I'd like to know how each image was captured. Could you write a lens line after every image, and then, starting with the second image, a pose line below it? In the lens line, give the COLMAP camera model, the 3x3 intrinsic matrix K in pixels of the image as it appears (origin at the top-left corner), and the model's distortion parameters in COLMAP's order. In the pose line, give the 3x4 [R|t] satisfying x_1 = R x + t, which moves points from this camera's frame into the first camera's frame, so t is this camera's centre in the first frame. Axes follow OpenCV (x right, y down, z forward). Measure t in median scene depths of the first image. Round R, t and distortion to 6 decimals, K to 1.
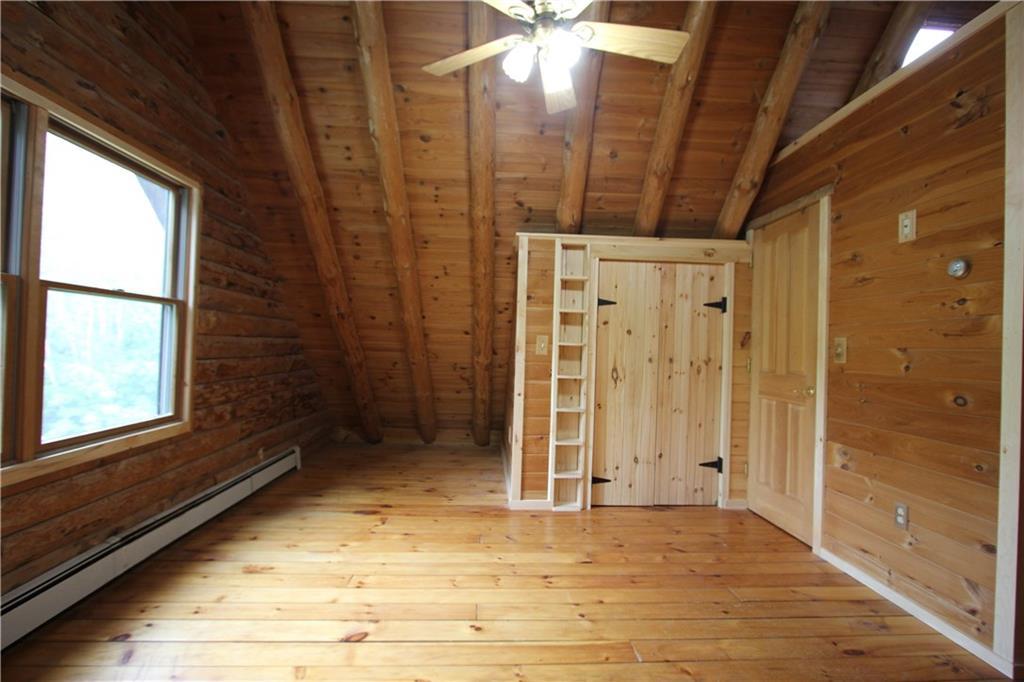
lens RADIAL K [[465.1, 0, 512.0], [0, 465.1, 341.0], [0, 0, 1]] dist [-0.018162, 0.000320]
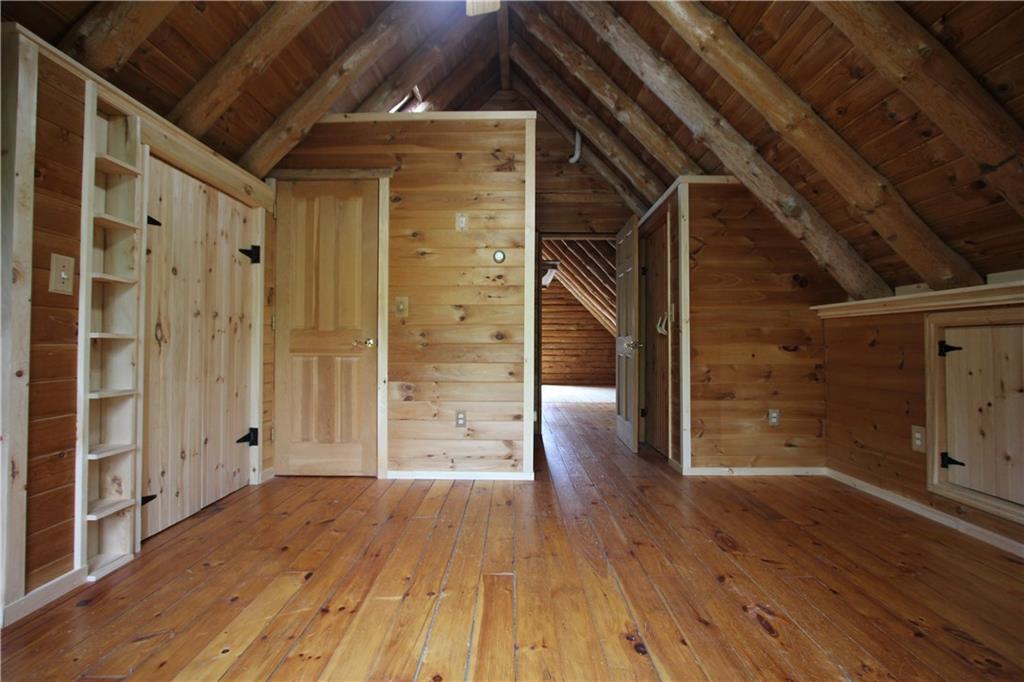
lens RADIAL K [[465.1, 0, 512.0], [0, 465.1, 341.0], [0, 0, 1]] dist [-0.018162, 0.000320]
pose [[0.075318, -0.018137, 0.996995, -0.403762], [-0.017690, 0.999653, 0.019521, 0.064159], [-0.997003, -0.019107, 0.074971, 0.470523]]
